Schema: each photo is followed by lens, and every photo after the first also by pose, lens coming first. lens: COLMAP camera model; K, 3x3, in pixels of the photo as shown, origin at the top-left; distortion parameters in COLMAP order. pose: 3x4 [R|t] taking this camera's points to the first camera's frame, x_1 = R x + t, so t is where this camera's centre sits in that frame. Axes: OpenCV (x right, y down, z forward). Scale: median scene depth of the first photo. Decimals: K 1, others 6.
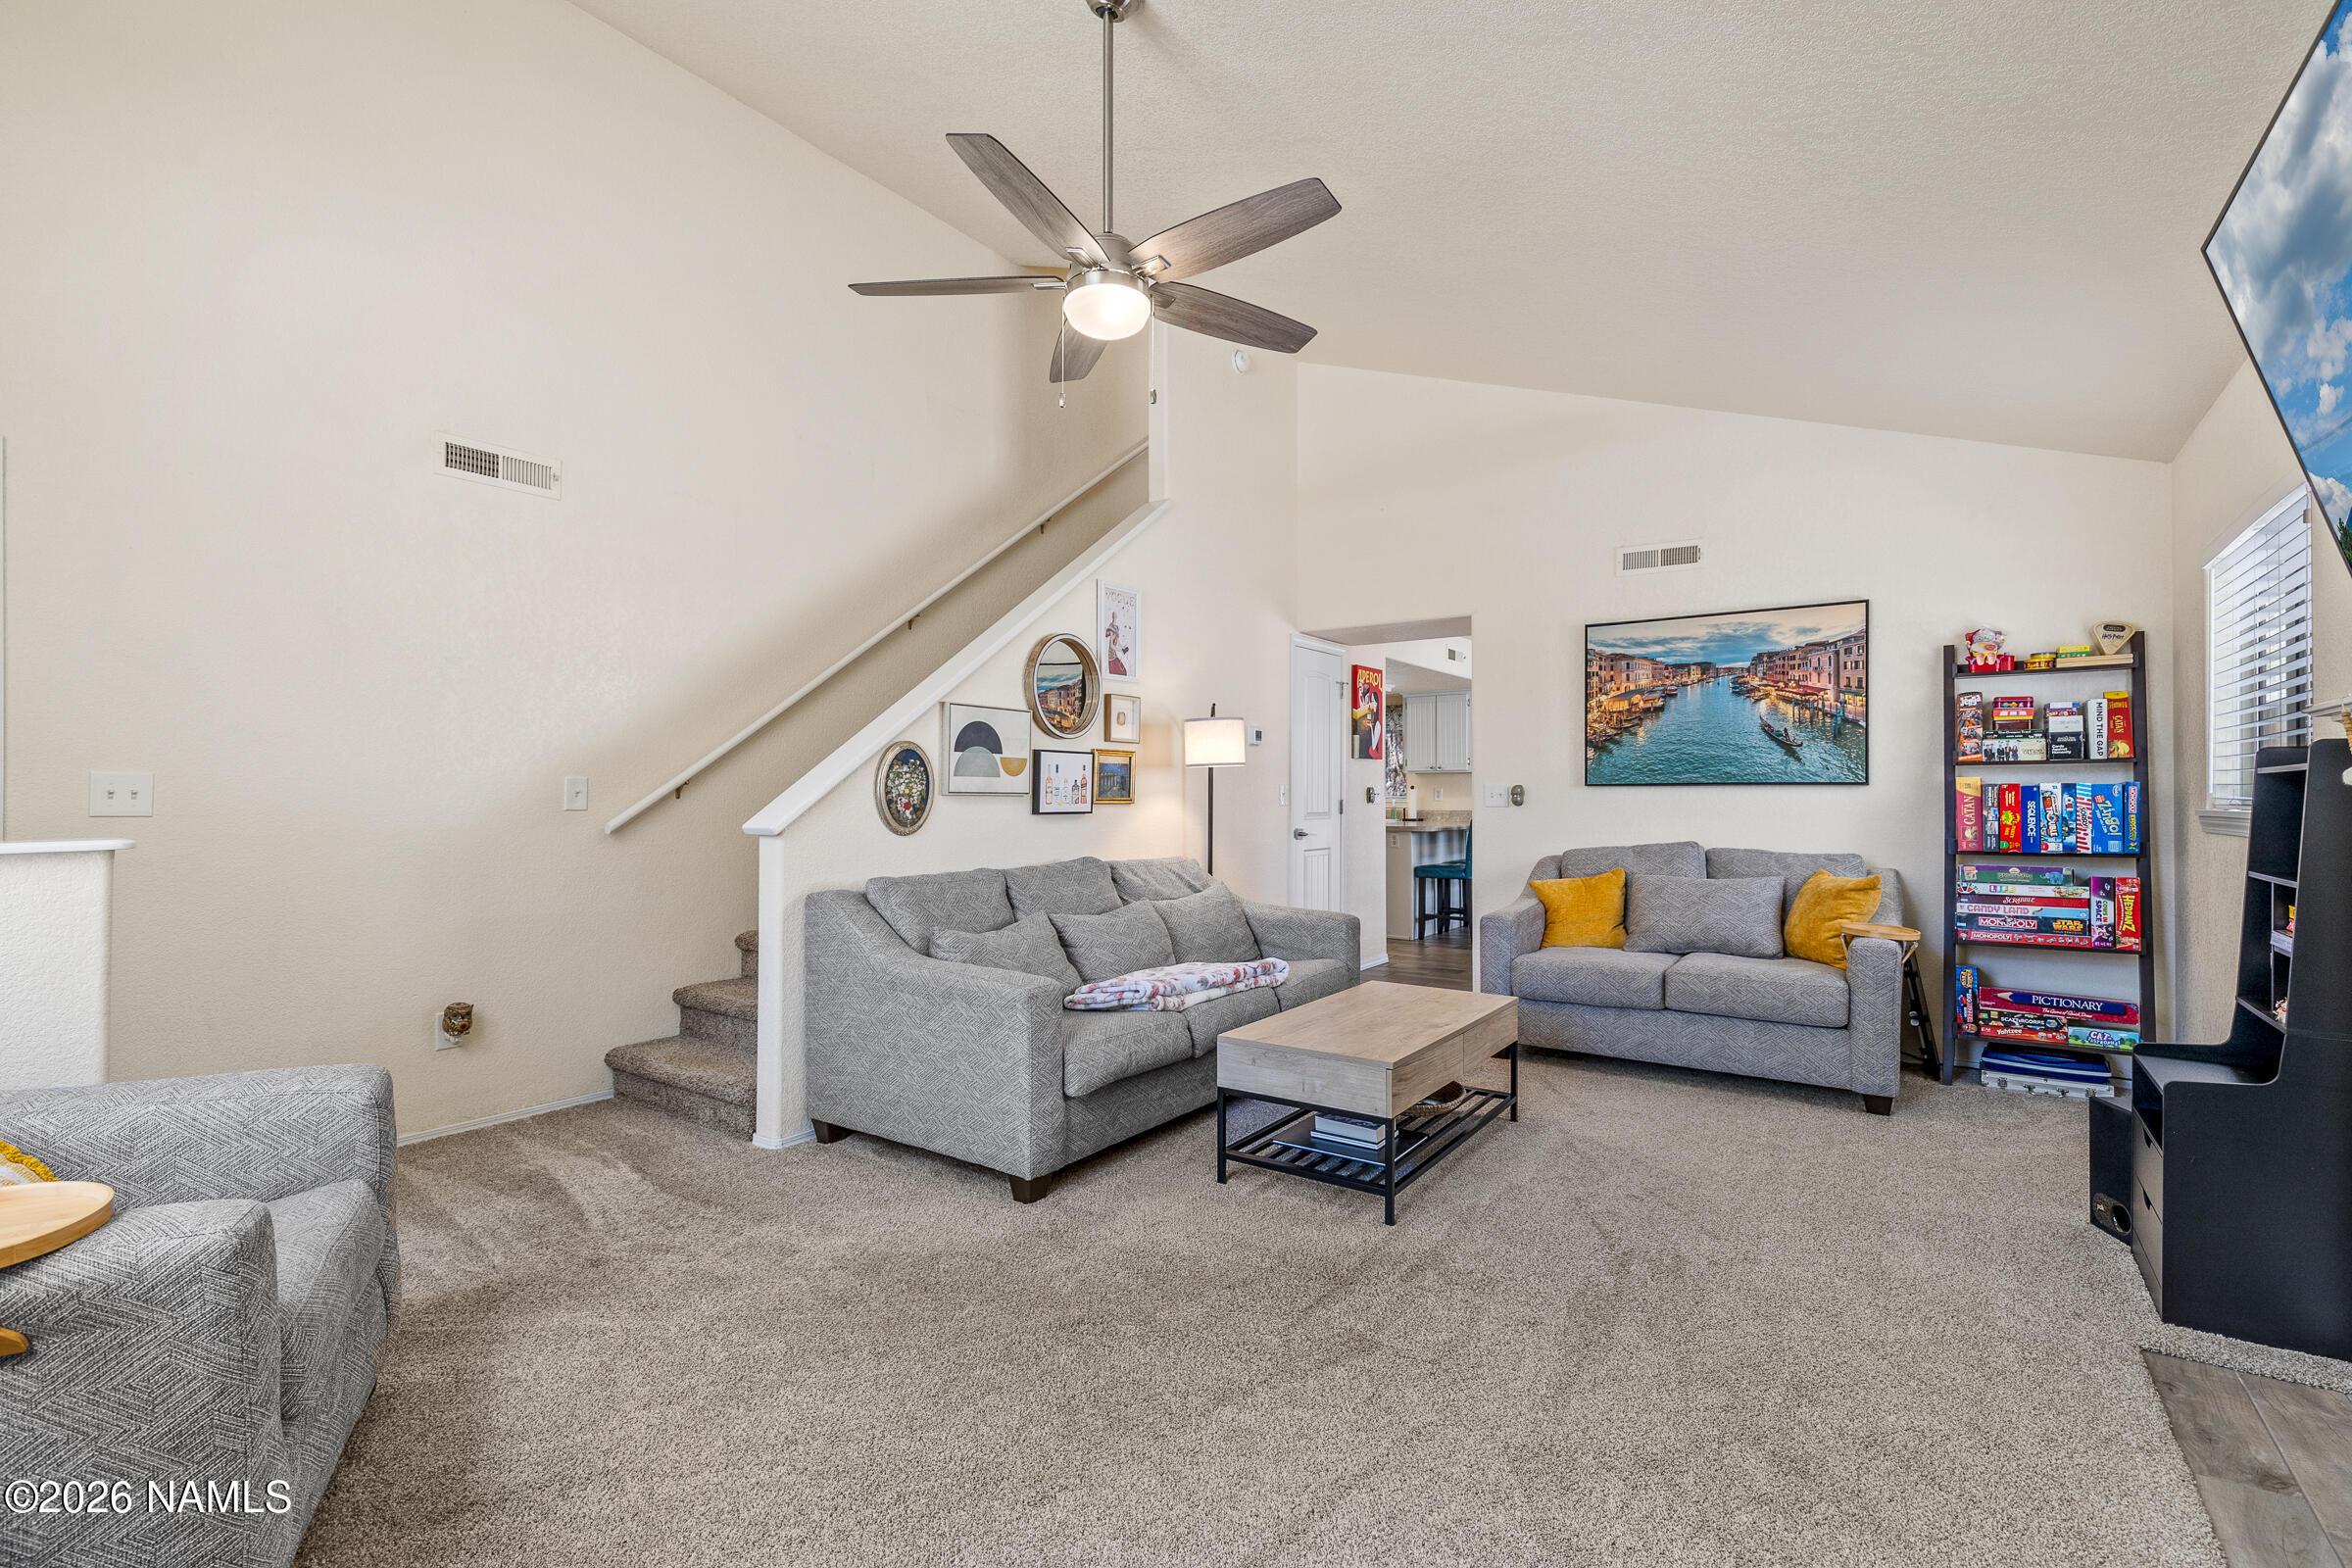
lens RADIAL K [[1052.2, 0, 1186.3], [0, 1052.2, 797.1], [0, 0, 1]] dist [0.000360, -0.000289]
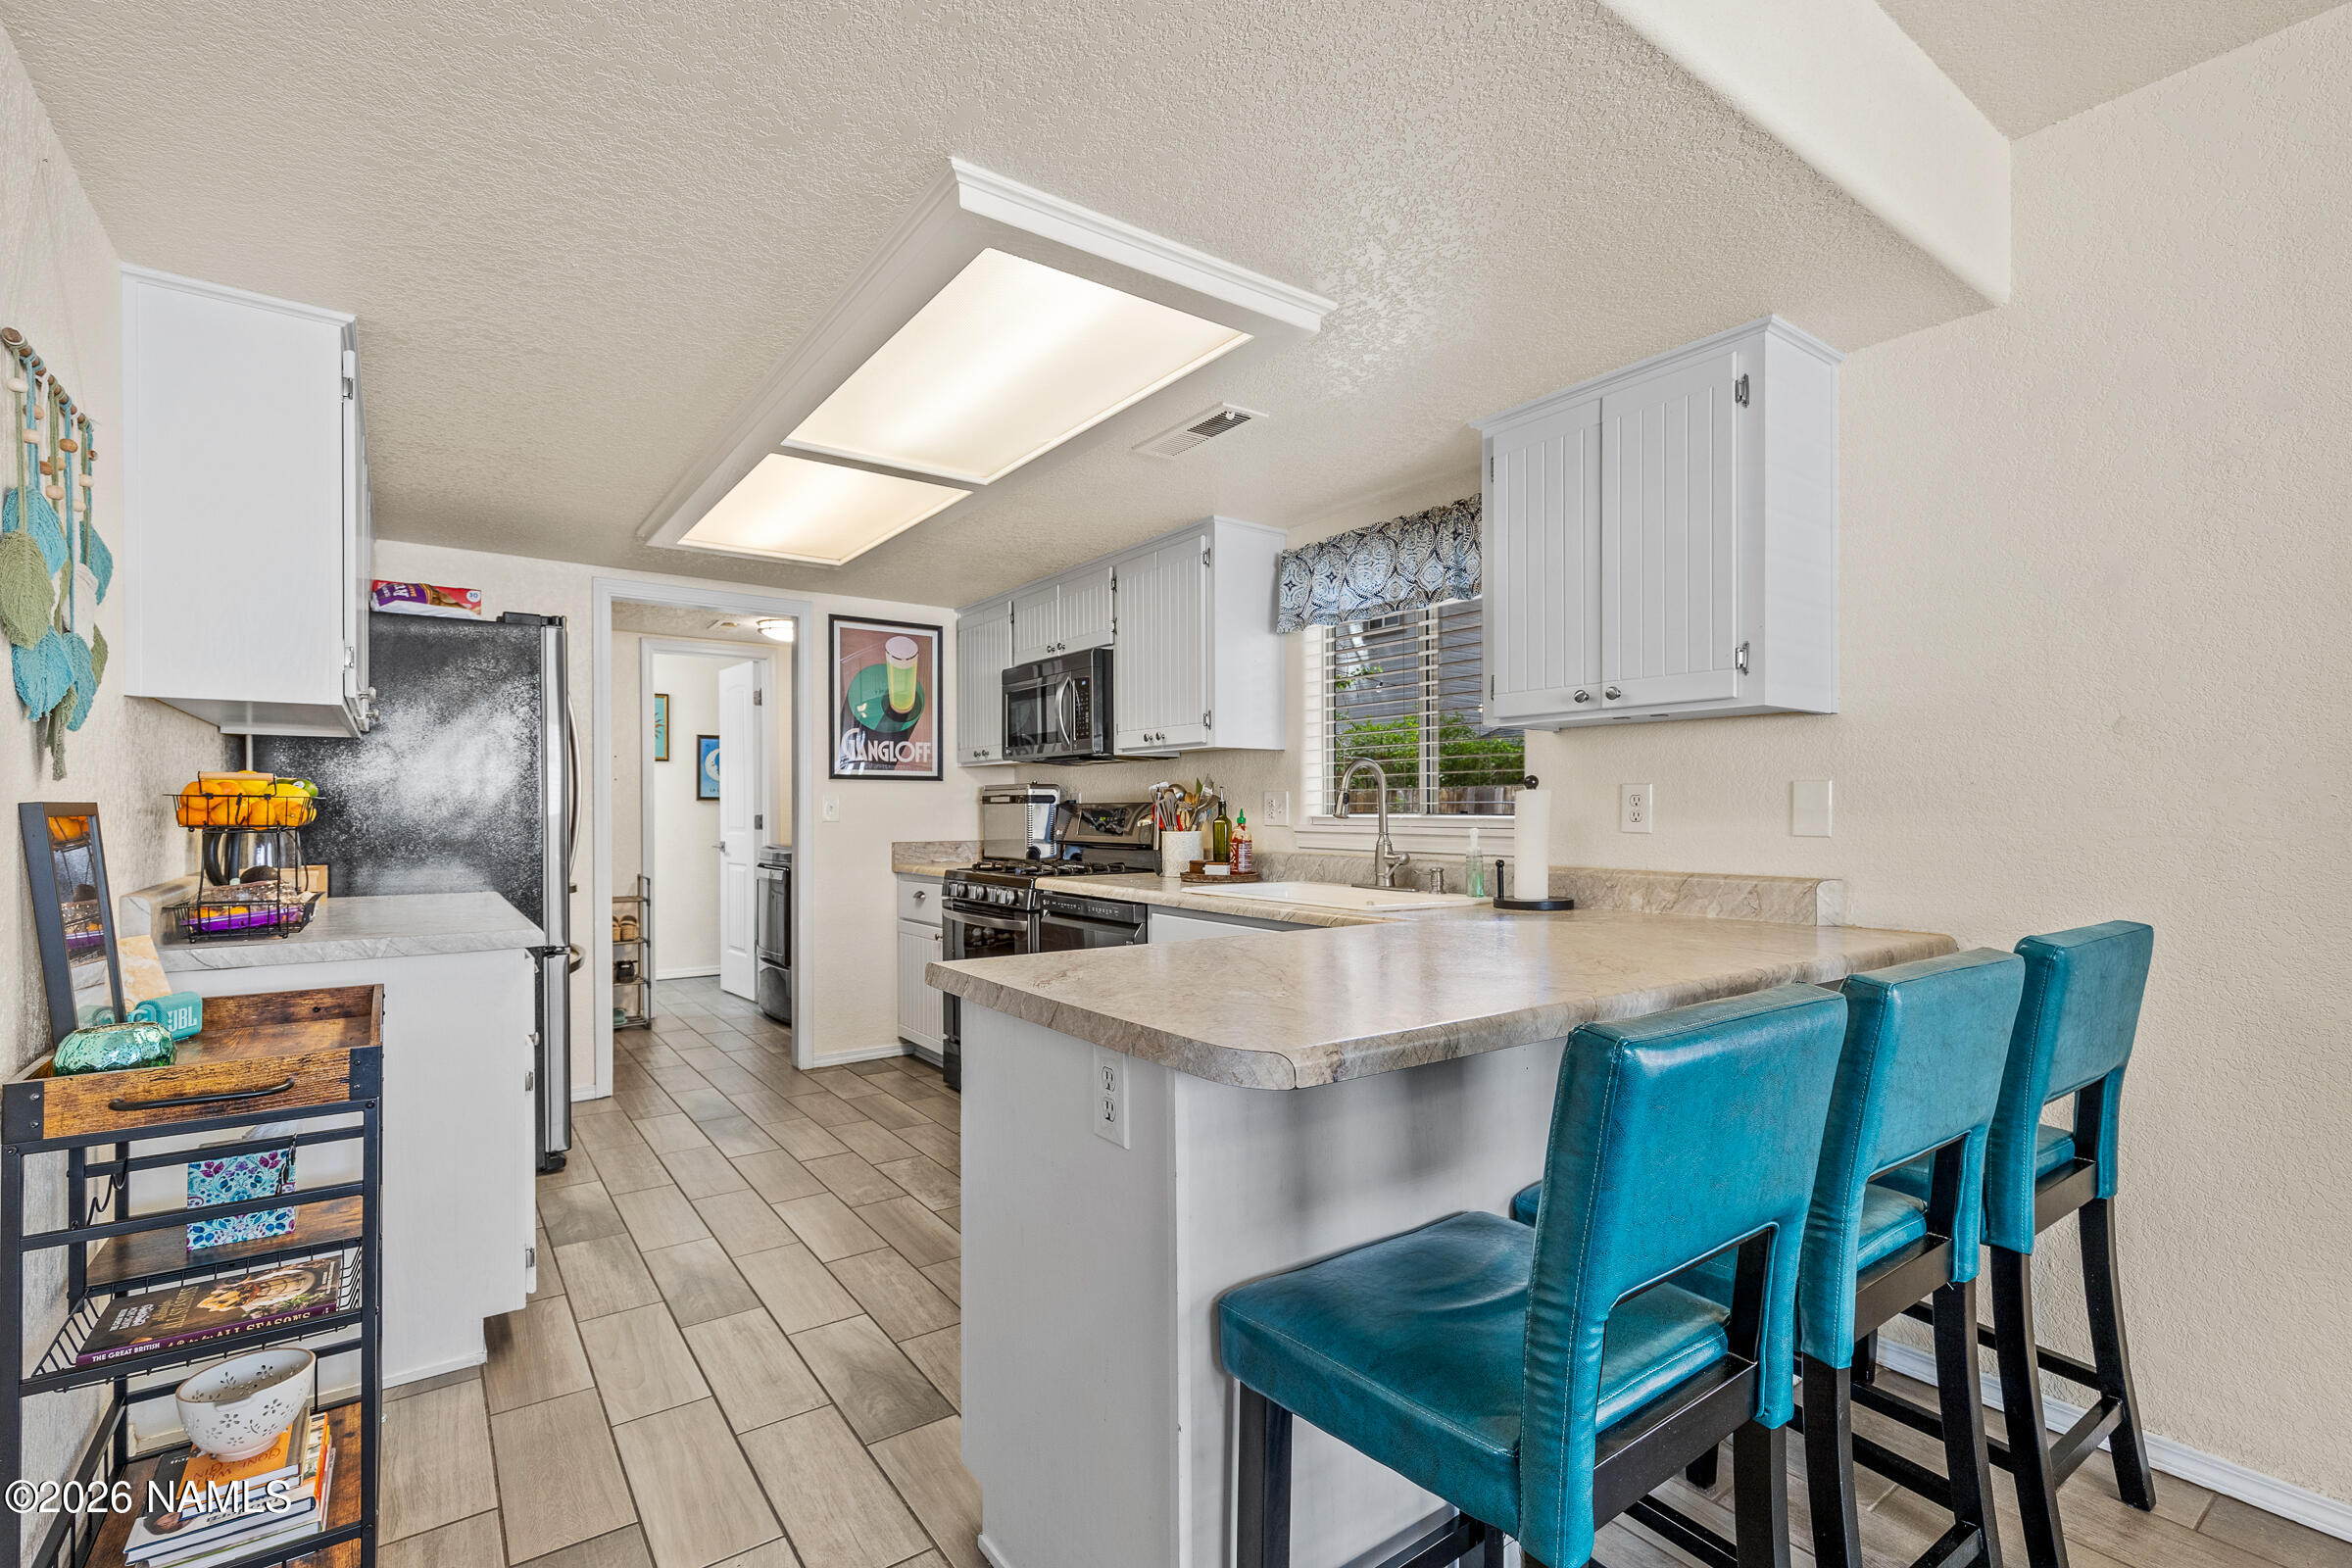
lens RADIAL K [[1052.2, 0, 1186.3], [0, 1052.2, 797.1], [0, 0, 1]] dist [0.000360, -0.000289]
pose [[0.948557, -0.007319, -0.316522, 0.226163], [0.001963, 0.999850, -0.017237, -0.001110], [0.316601, 0.015729, 0.948428, 0.754401]]
